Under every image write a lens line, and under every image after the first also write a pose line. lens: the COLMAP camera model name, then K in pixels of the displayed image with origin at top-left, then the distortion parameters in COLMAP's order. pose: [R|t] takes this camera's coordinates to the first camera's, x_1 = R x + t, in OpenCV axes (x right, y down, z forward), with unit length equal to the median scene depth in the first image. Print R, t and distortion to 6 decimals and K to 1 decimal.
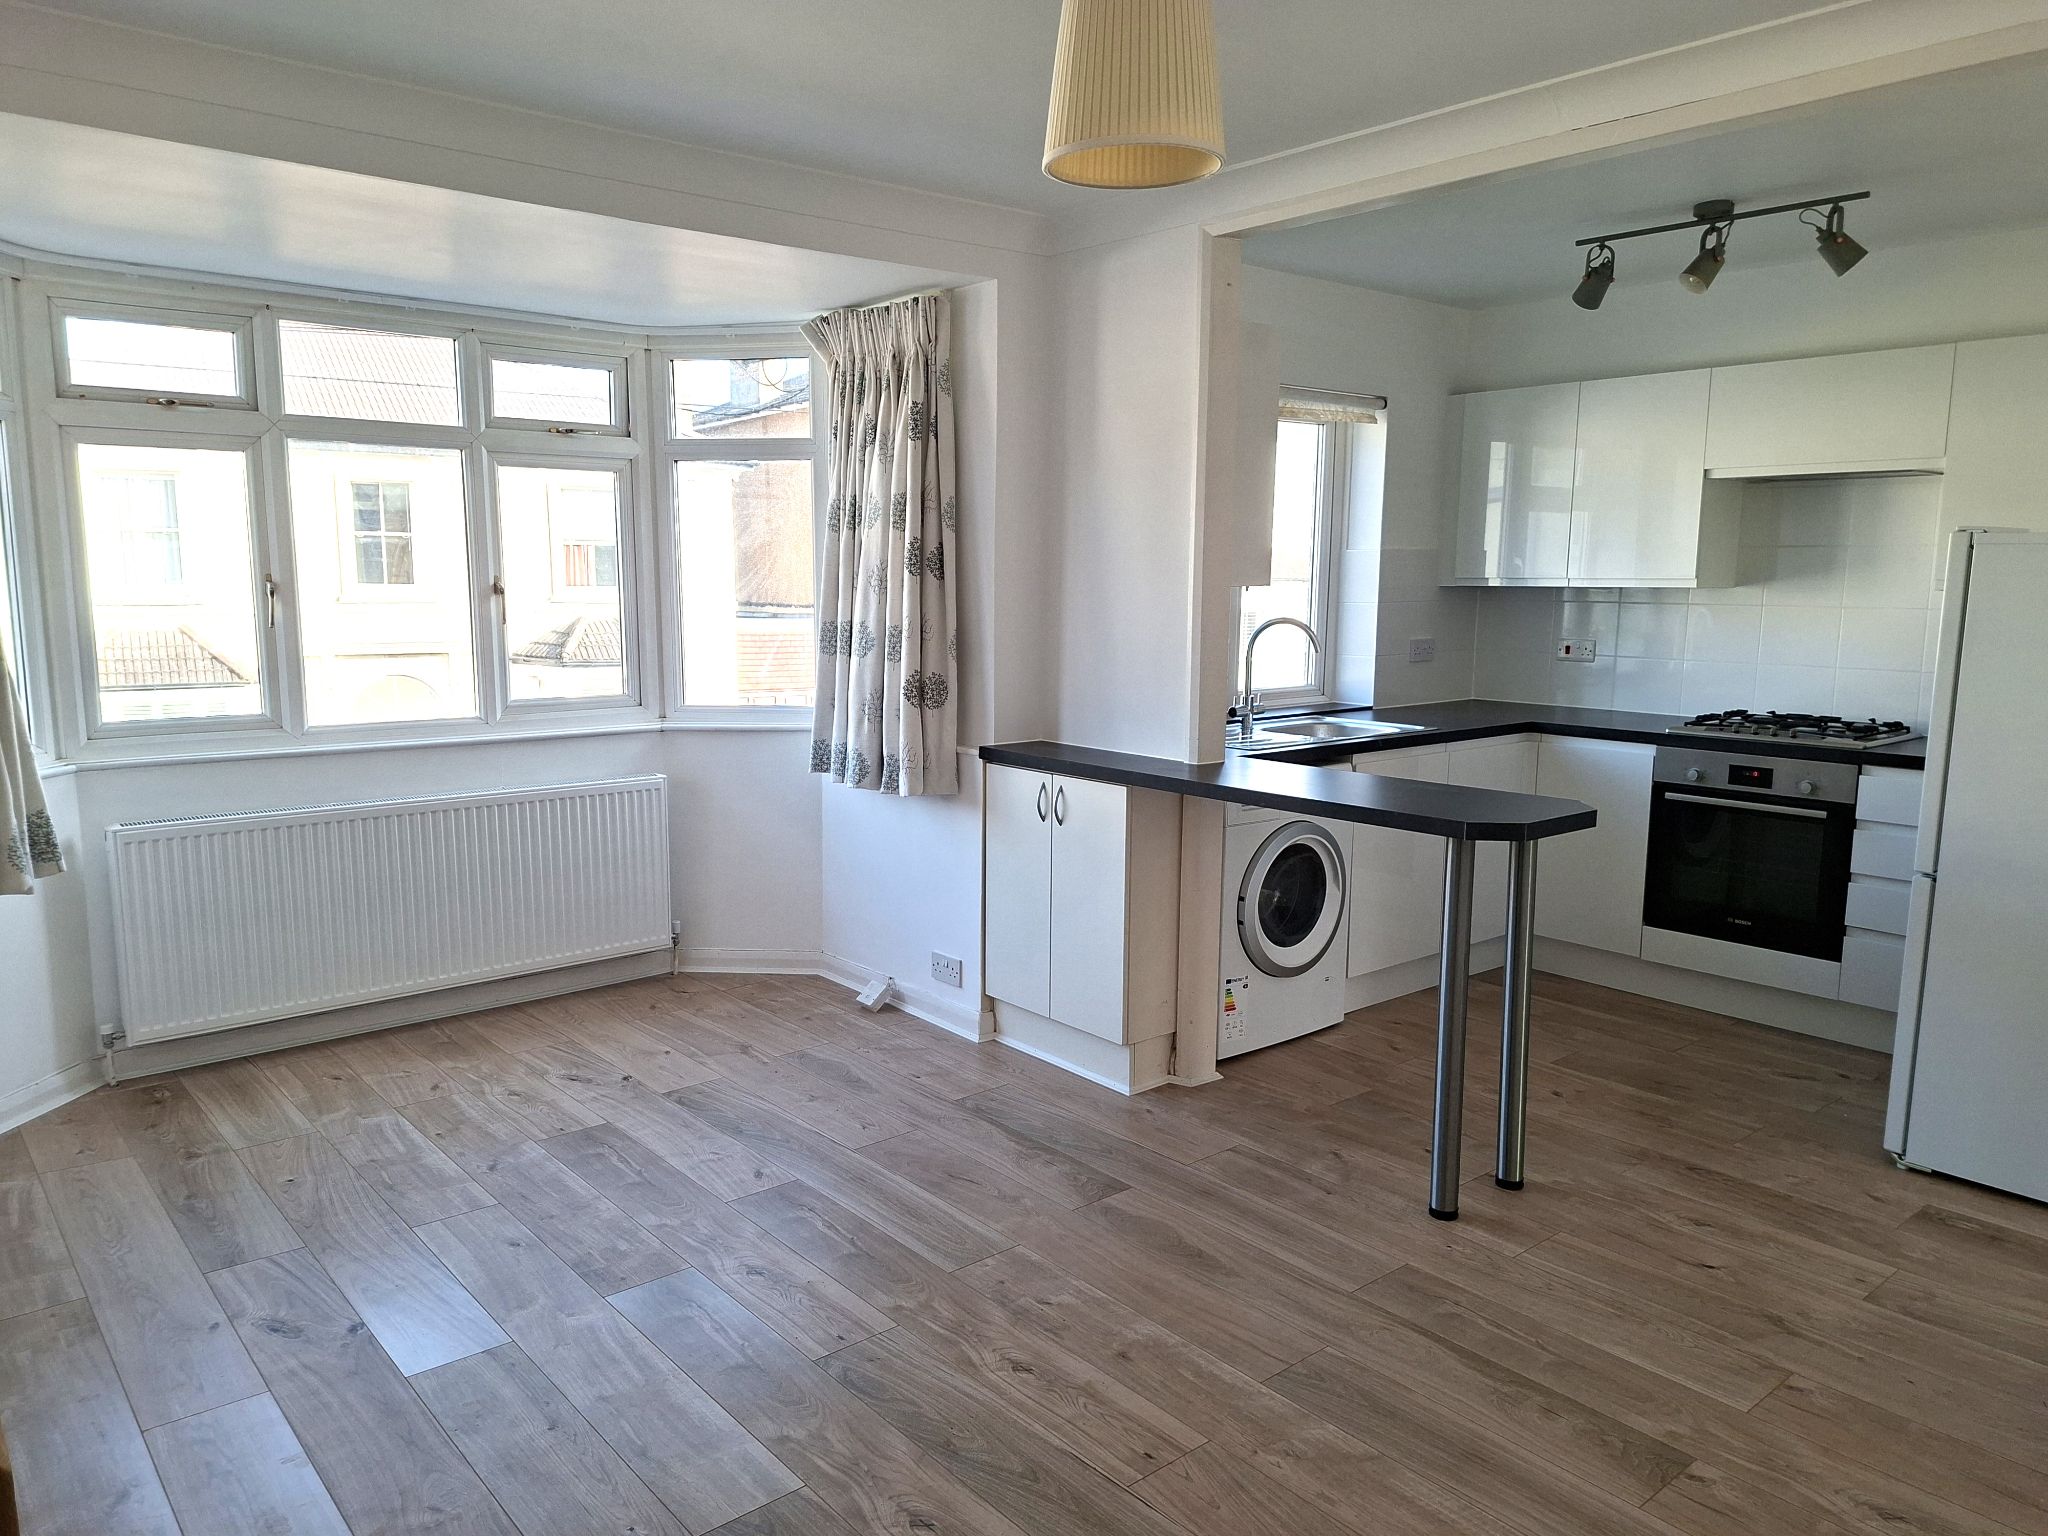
lens RADIAL K [[1395.0, 0, 999.0], [0, 1395.0, 777.2], [0, 0, 1]] dist [0.006947, -0.003026]
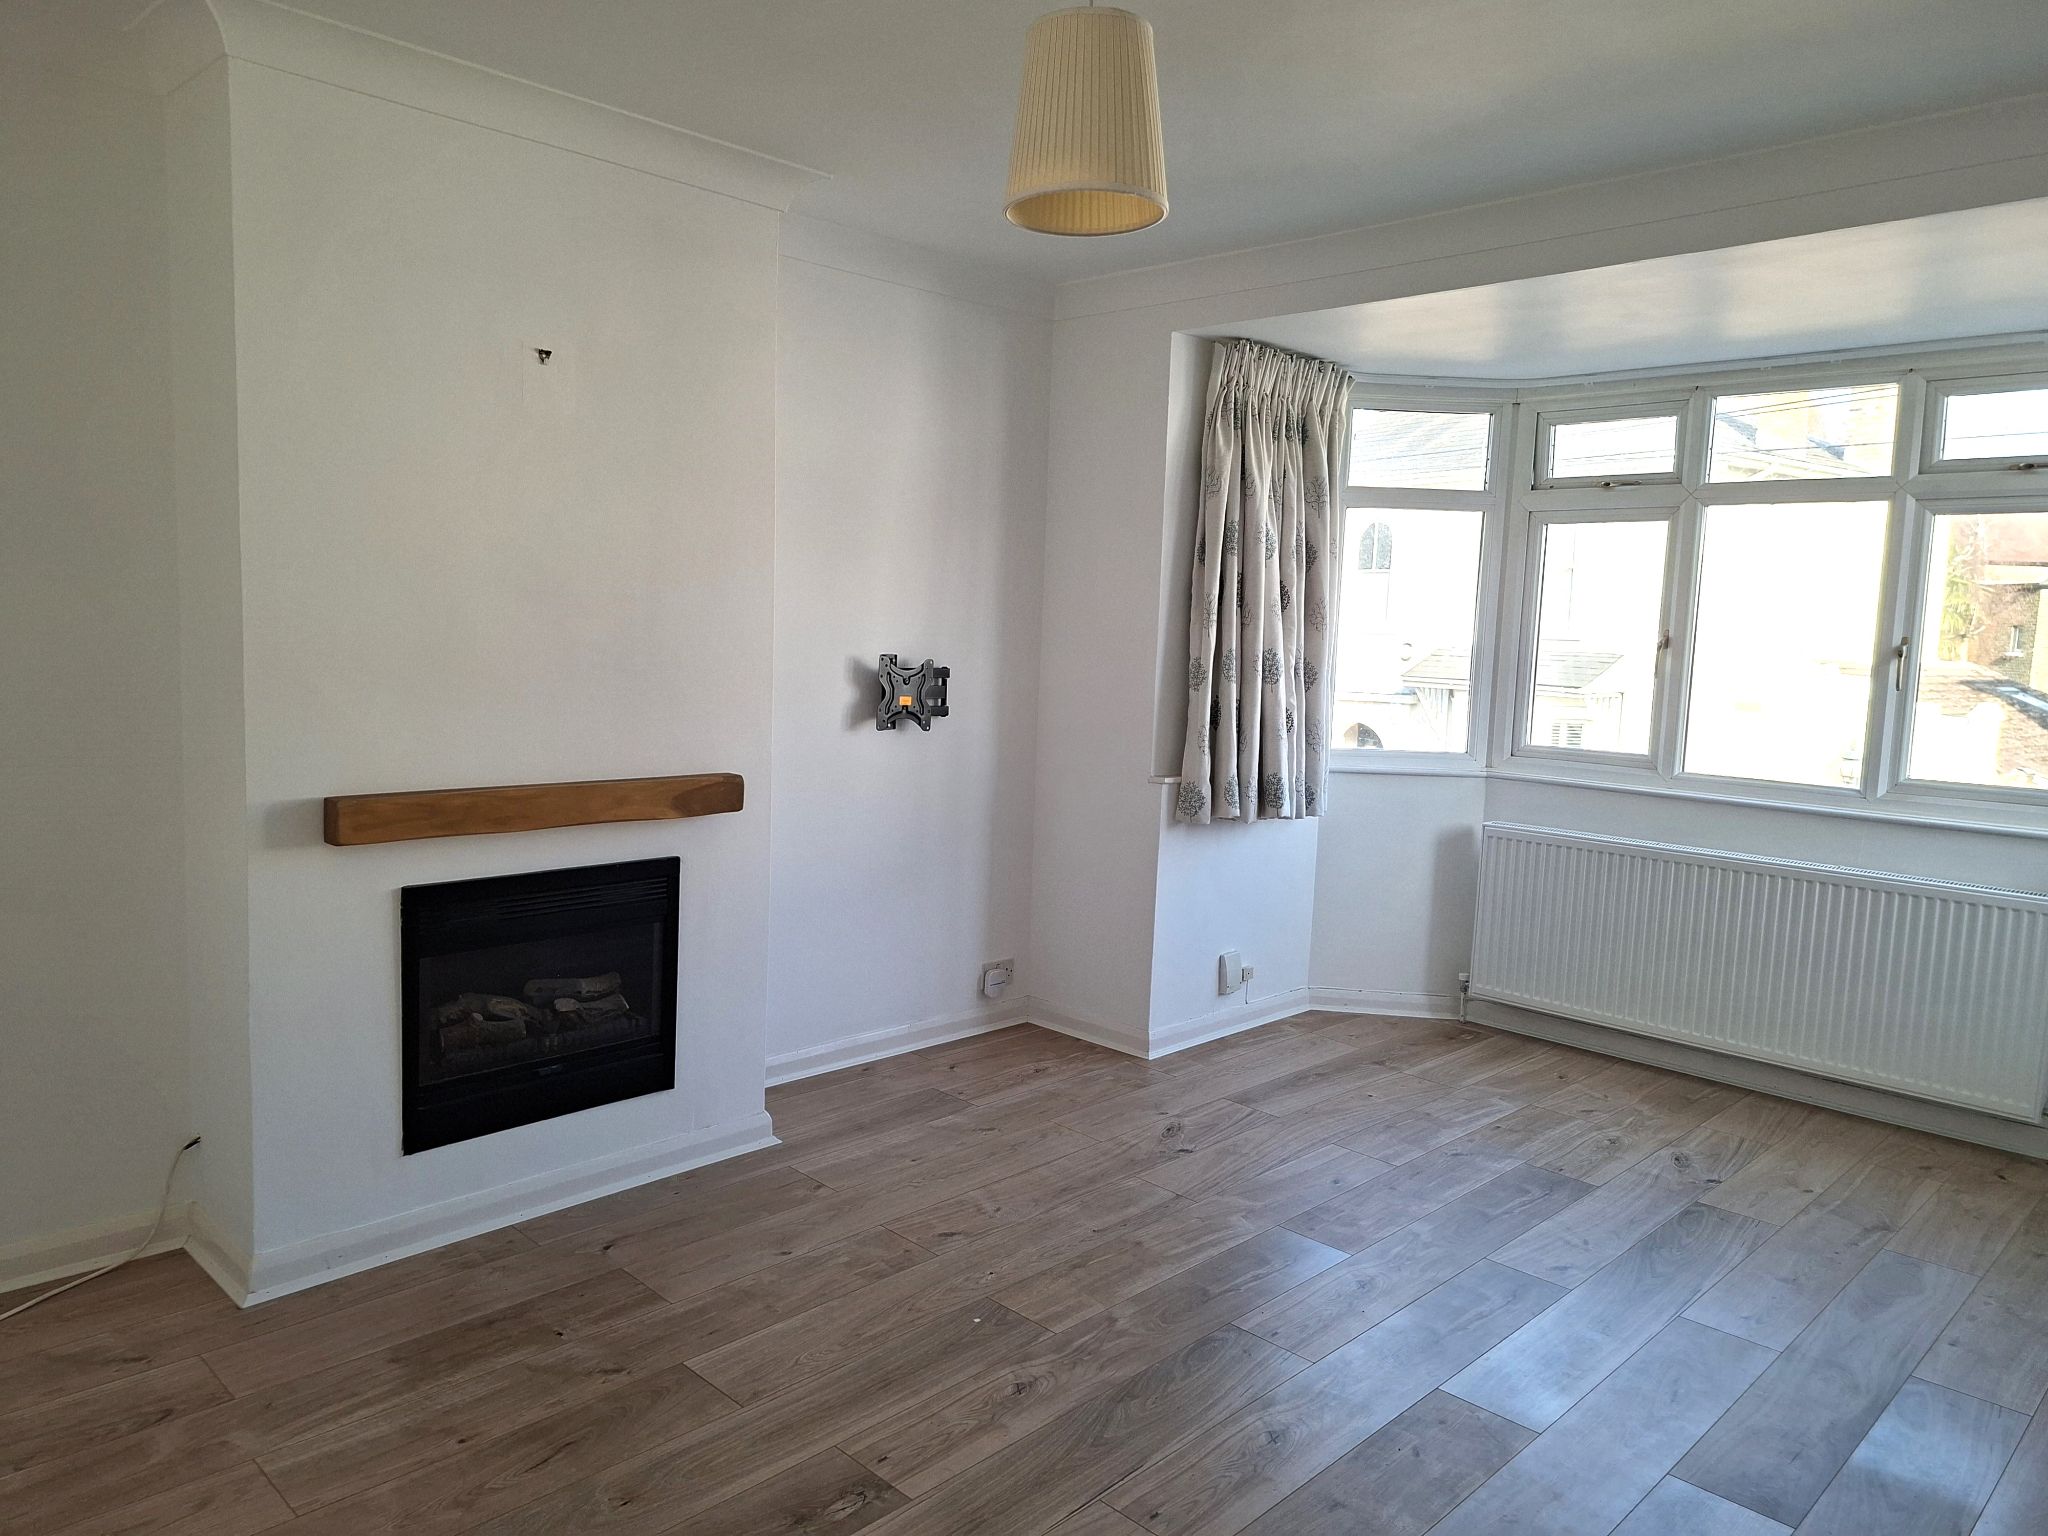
lens RADIAL K [[1395.0, 0, 999.0], [0, 1395.0, 777.2], [0, 0, 1]] dist [0.006947, -0.003026]
pose [[0.078788, 0.111979, -0.990582, 0.557193], [-0.177588, 0.979354, 0.096585, -0.045623], [0.980946, 0.168306, 0.097047, 0.407860]]
